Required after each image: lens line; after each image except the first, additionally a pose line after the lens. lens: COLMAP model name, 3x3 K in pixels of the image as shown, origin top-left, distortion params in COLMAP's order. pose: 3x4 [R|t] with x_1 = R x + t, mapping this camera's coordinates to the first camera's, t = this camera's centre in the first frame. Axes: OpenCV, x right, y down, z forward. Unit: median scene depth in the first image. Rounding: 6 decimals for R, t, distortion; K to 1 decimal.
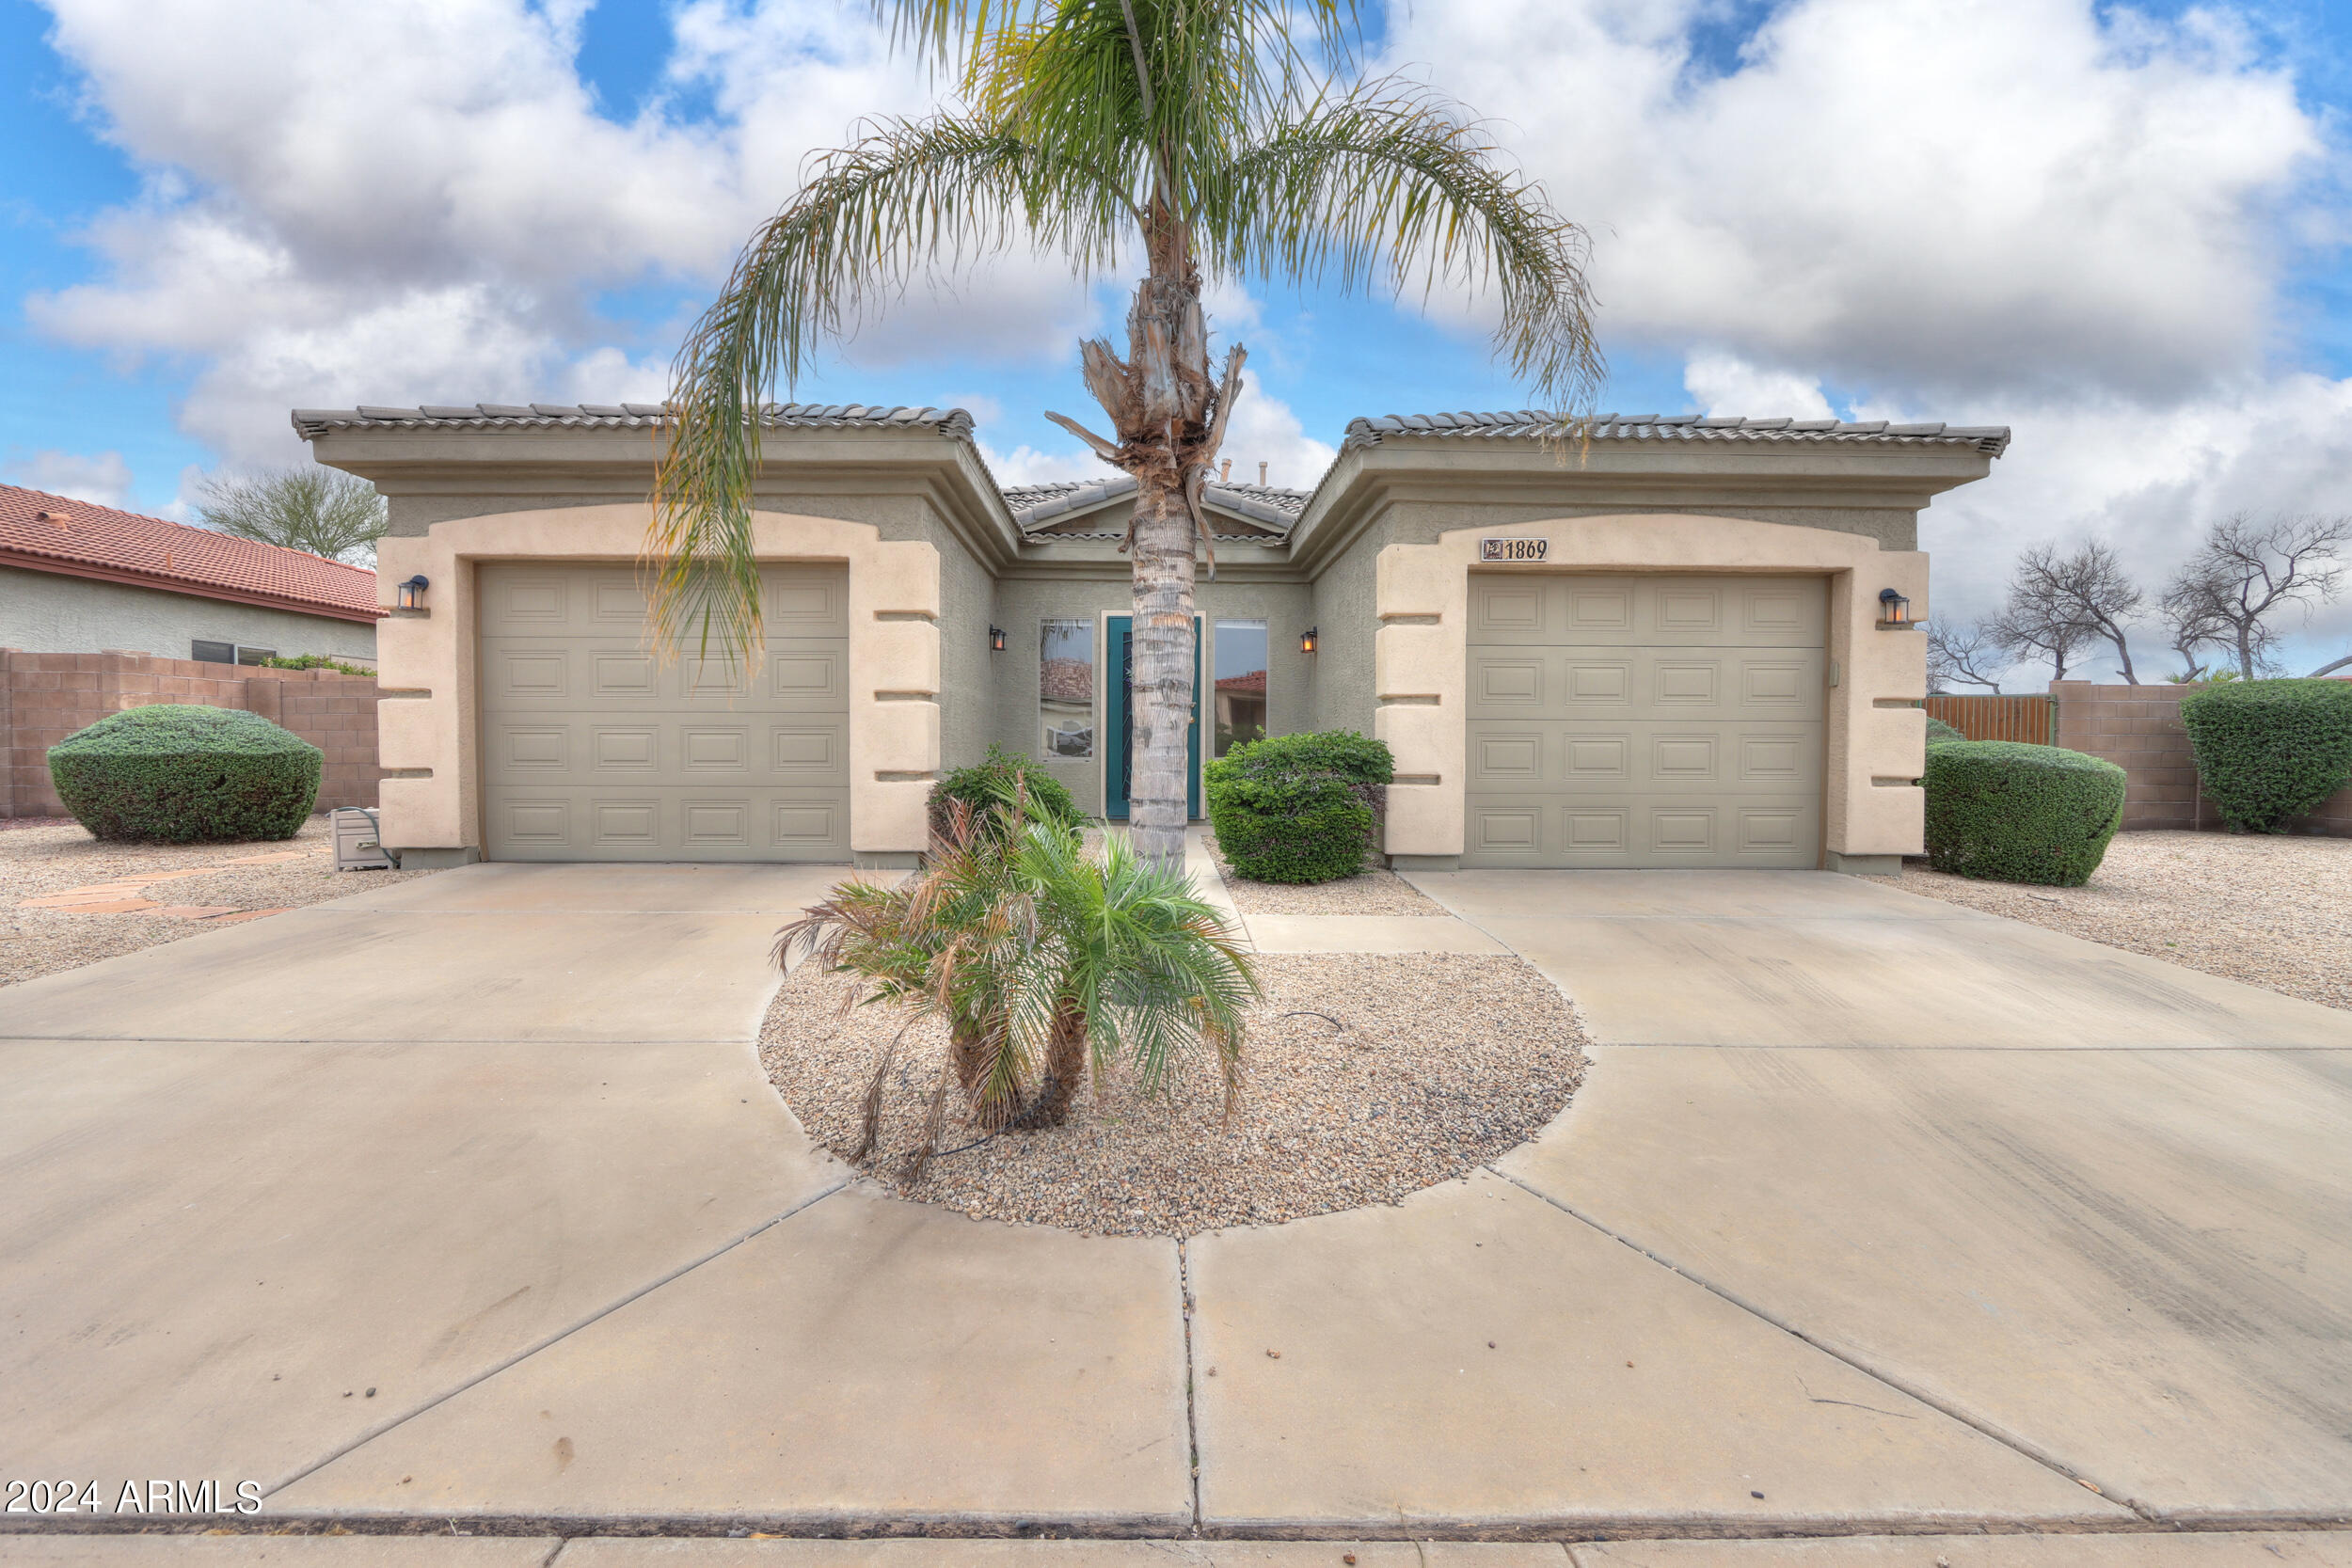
lens RADIAL K [[1082.8, 0, 1191.5], [0, 1082.8, 765.1], [0, 0, 1]] dist [-0.036008, 0.009406]
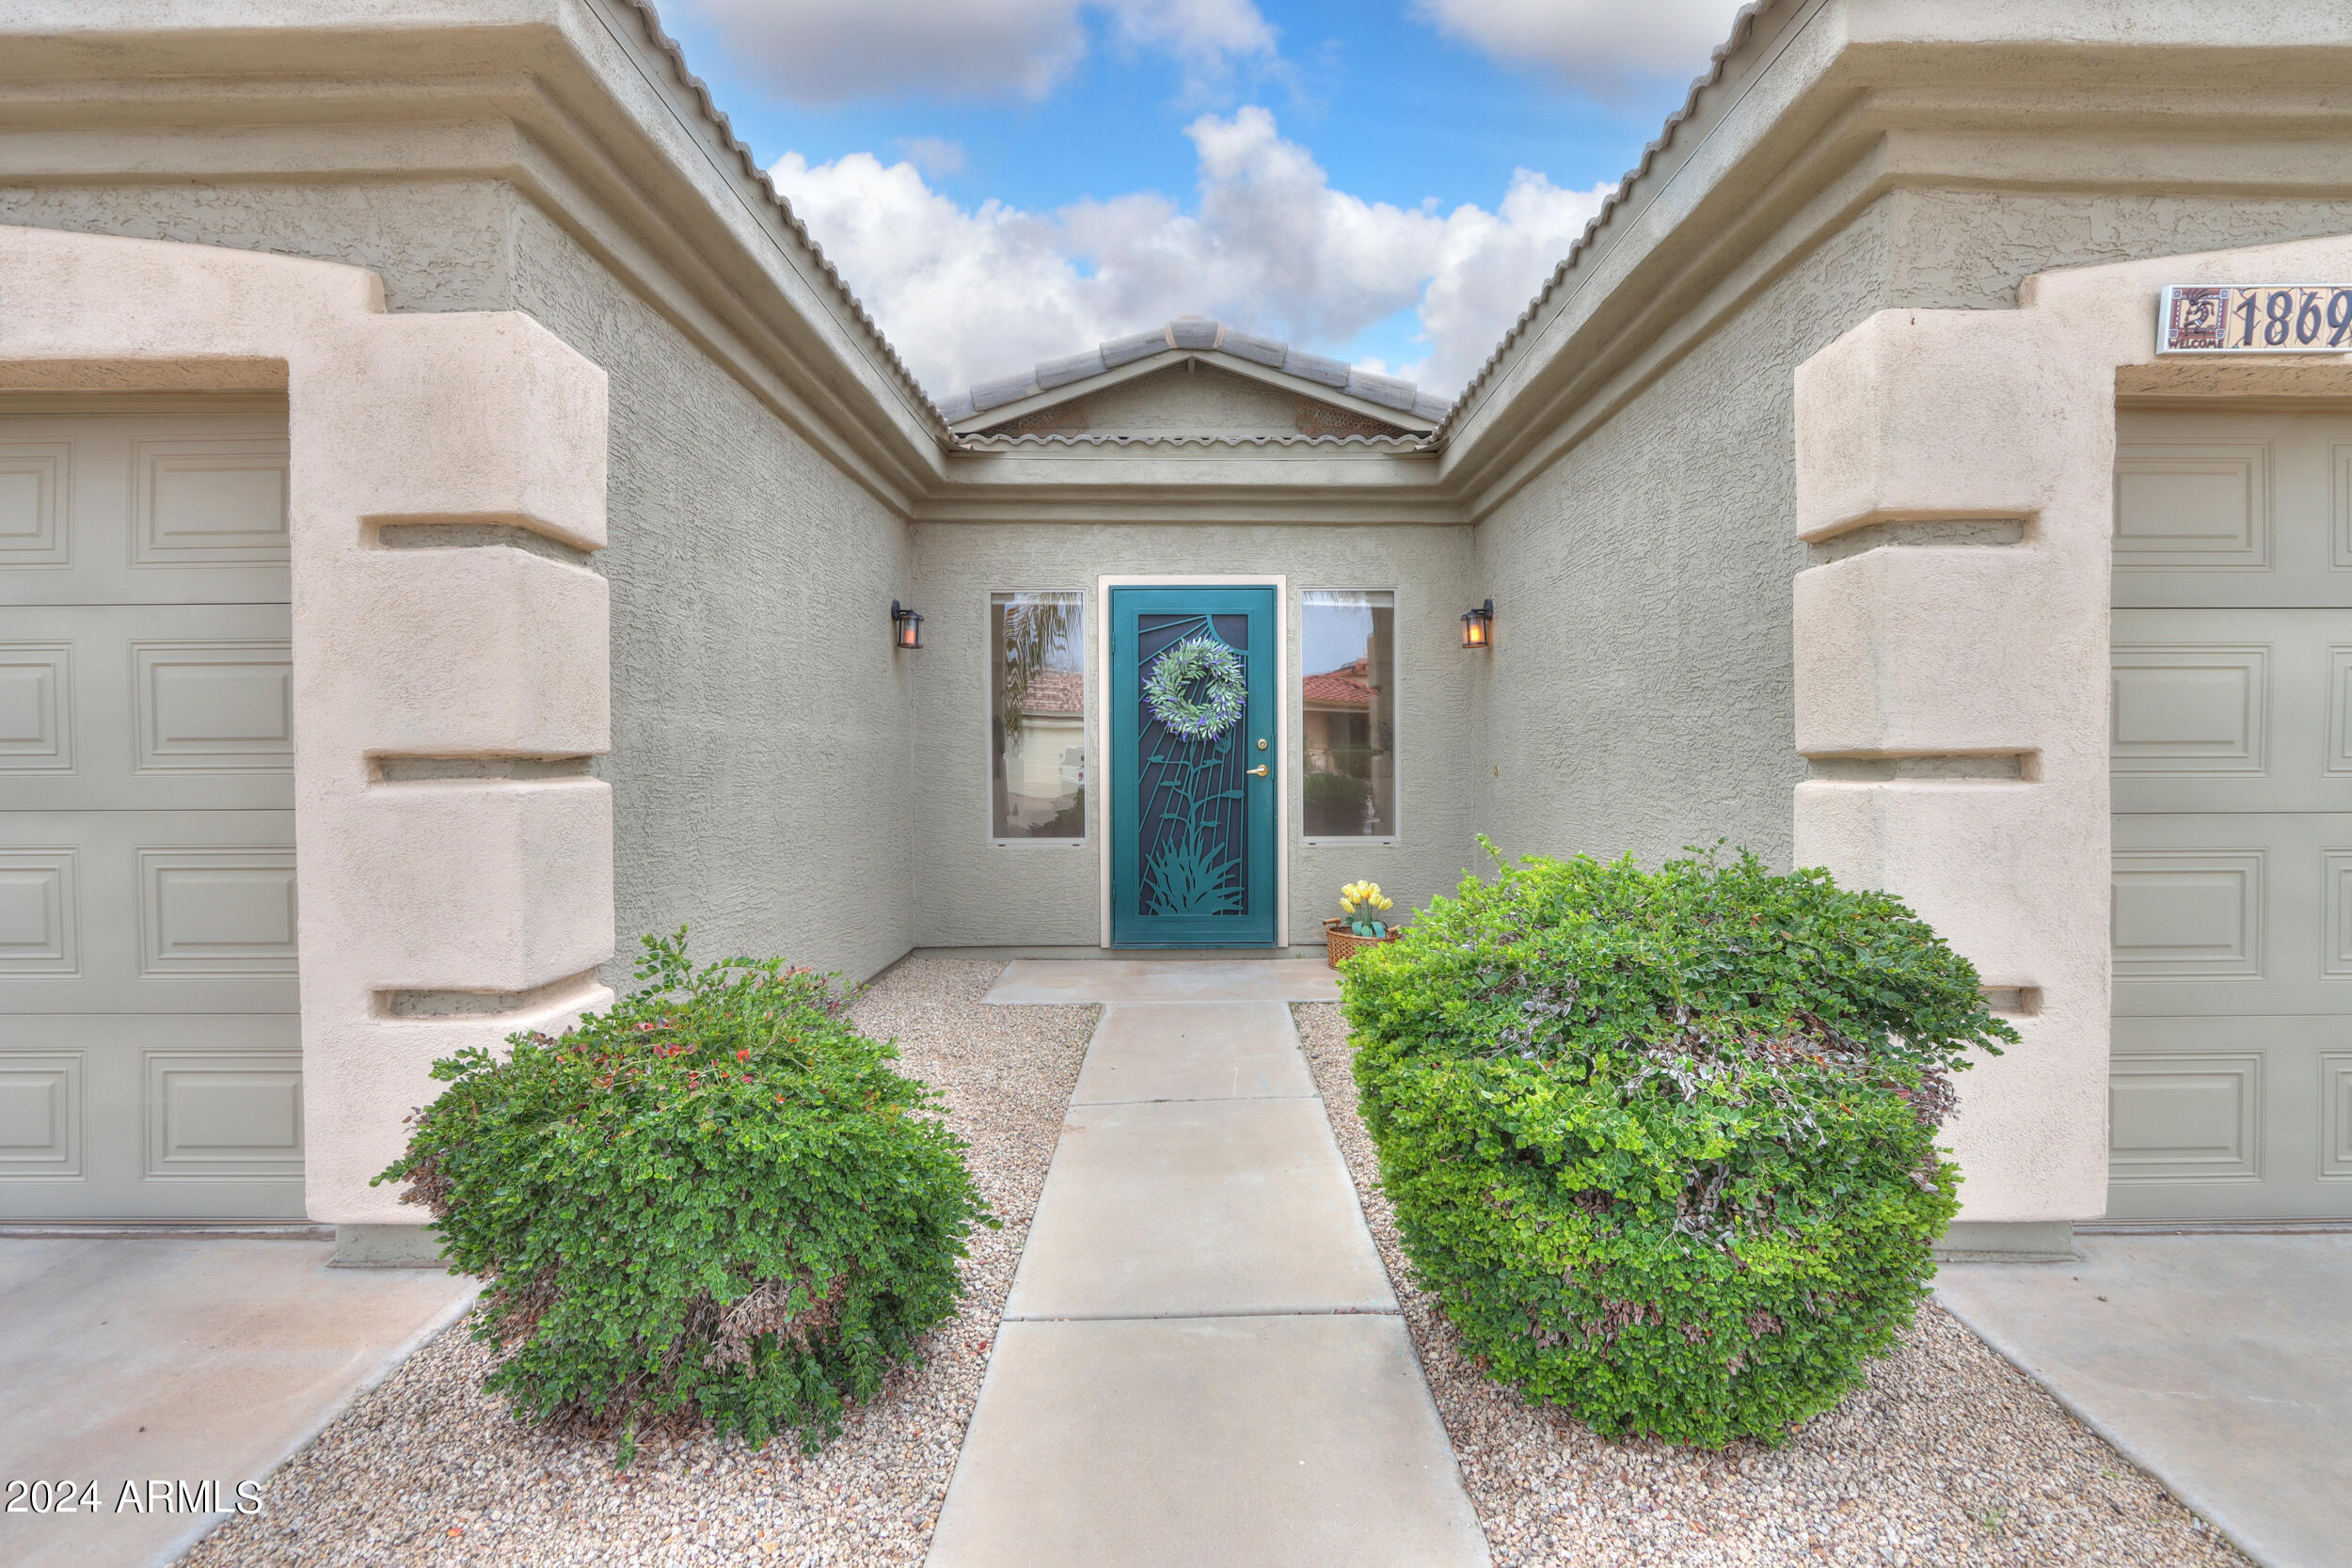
lens RADIAL K [[1082.8, 0, 1191.5], [0, 1082.8, 765.1], [0, 0, 1]] dist [-0.036008, 0.009406]
pose [[0.999238, -0.005907, -0.038573, -0.021714], [0.005536, 0.999938, -0.009710, -0.058773], [0.038628, 0.009489, 0.999209, 0.658432]]
